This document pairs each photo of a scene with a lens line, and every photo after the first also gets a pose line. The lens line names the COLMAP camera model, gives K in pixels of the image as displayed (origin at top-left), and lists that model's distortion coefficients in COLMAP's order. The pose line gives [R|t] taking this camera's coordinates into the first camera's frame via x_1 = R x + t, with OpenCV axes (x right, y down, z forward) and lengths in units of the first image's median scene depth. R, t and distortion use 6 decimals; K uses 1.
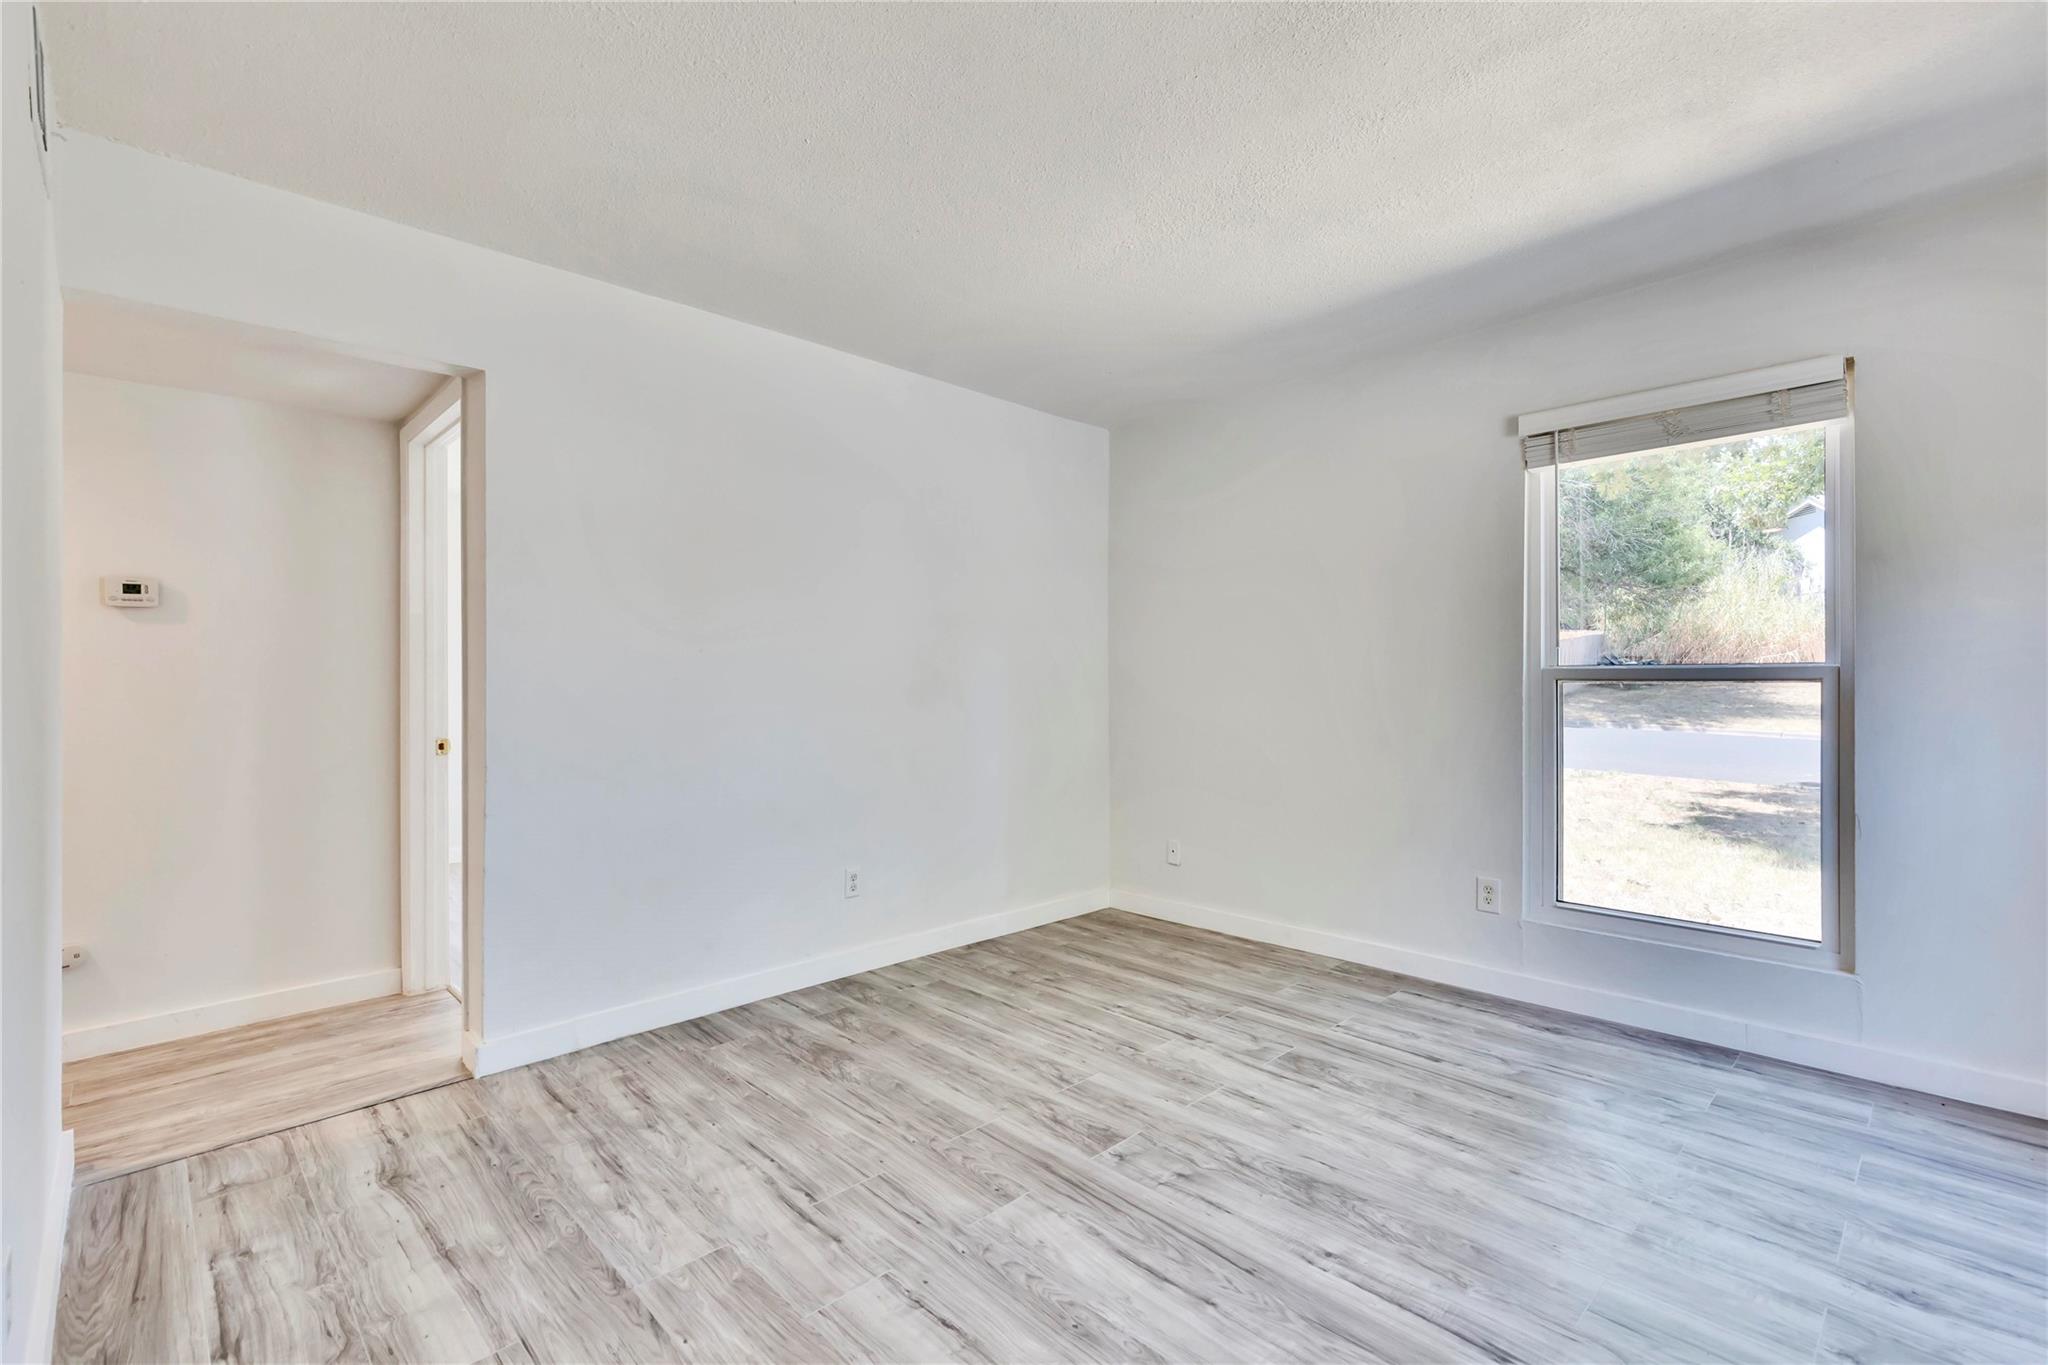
lens RADIAL K [[916.2, 0, 1027.4], [0, 916.2, 677.3], [0, 0, 1]] dist [0.003674, 0.000610]
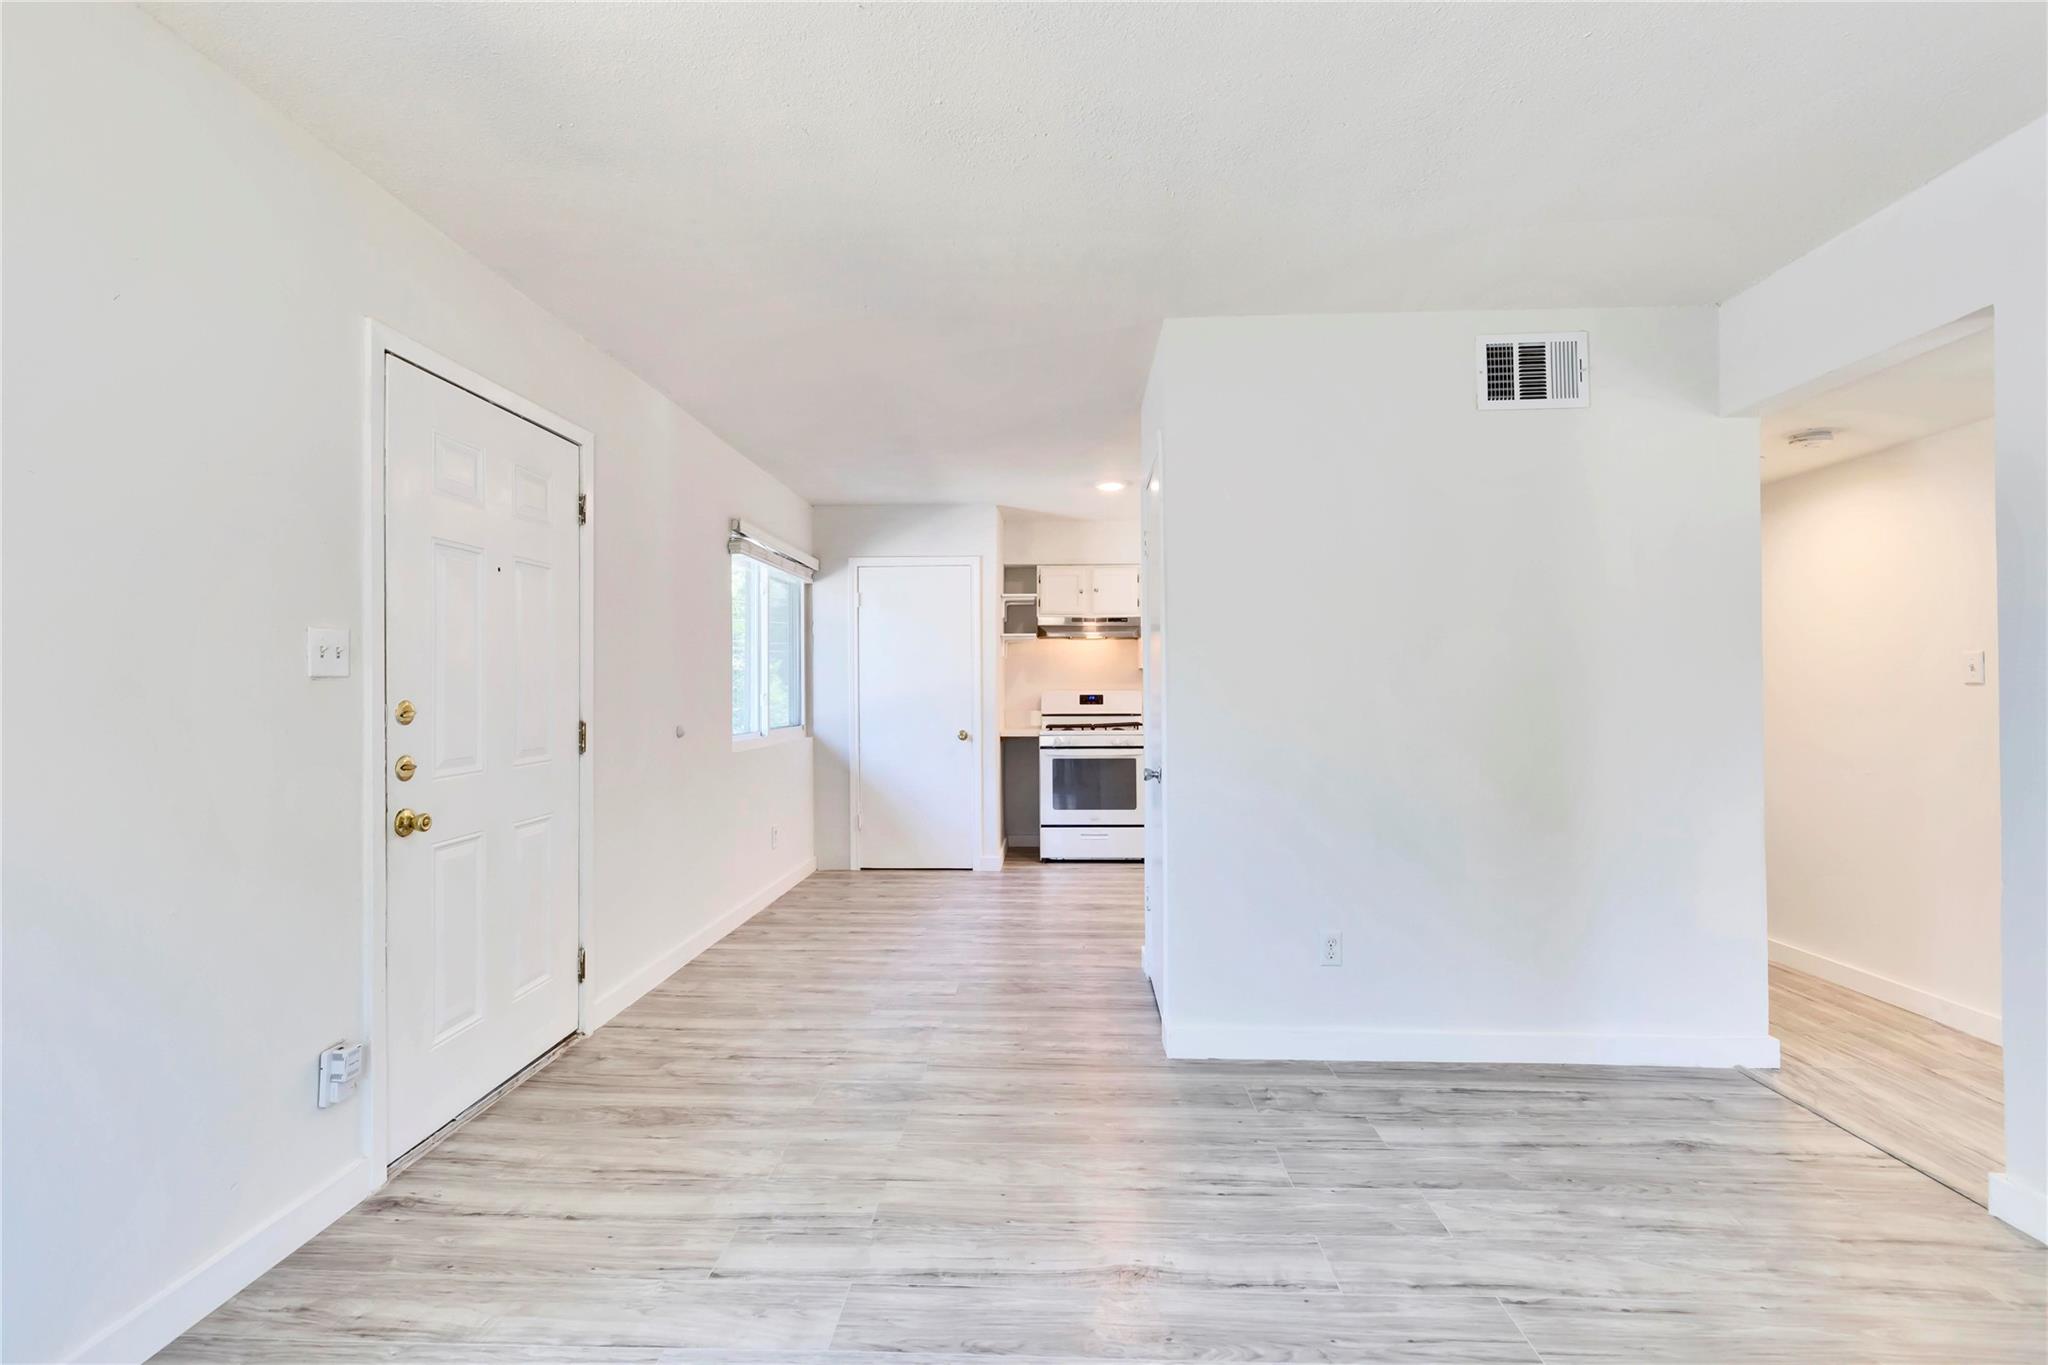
lens RADIAL K [[916.2, 0, 1027.4], [0, 916.2, 677.3], [0, 0, 1]] dist [0.003674, 0.000610]
pose [[-0.722303, -0.001526, -0.691575, 0.653054], [0.007070, 0.999929, -0.009590, -0.024006], [0.691540, -0.011816, -0.722241, 1.213343]]
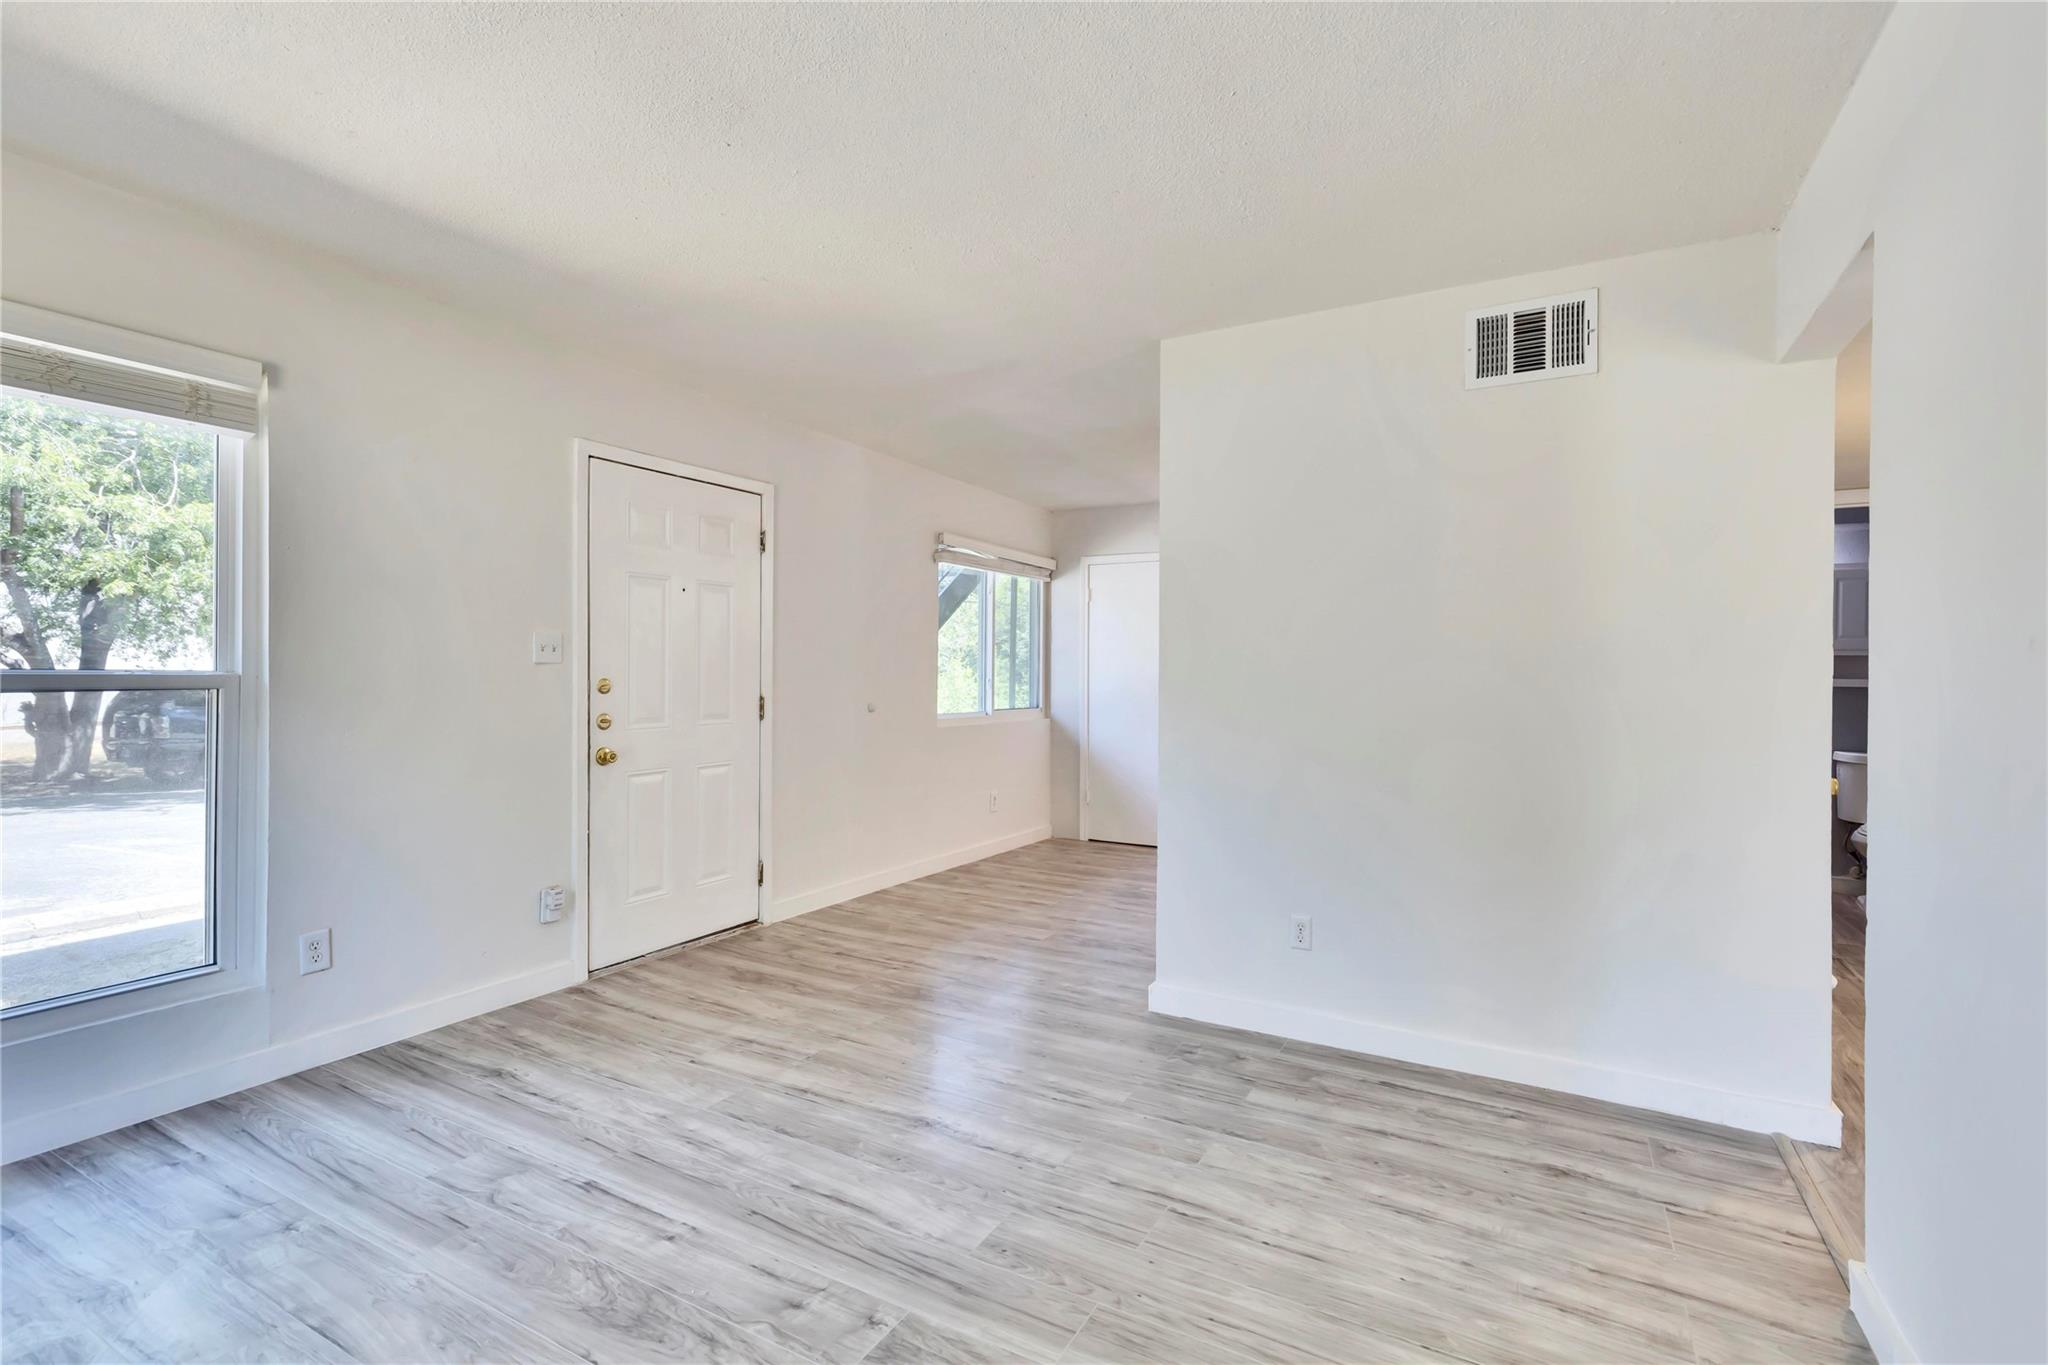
lens RADIAL K [[941.6, 0, 1033.3], [0, 941.6, 677.4], [0, 0, 1]] dist [0.004065, -0.000110]
pose [[-0.956393, -0.004572, -0.292048, 0.205132], [-0.005539, 0.999982, 0.002482, -0.022778], [0.292031, 0.003991, -0.956400, 1.788549]]
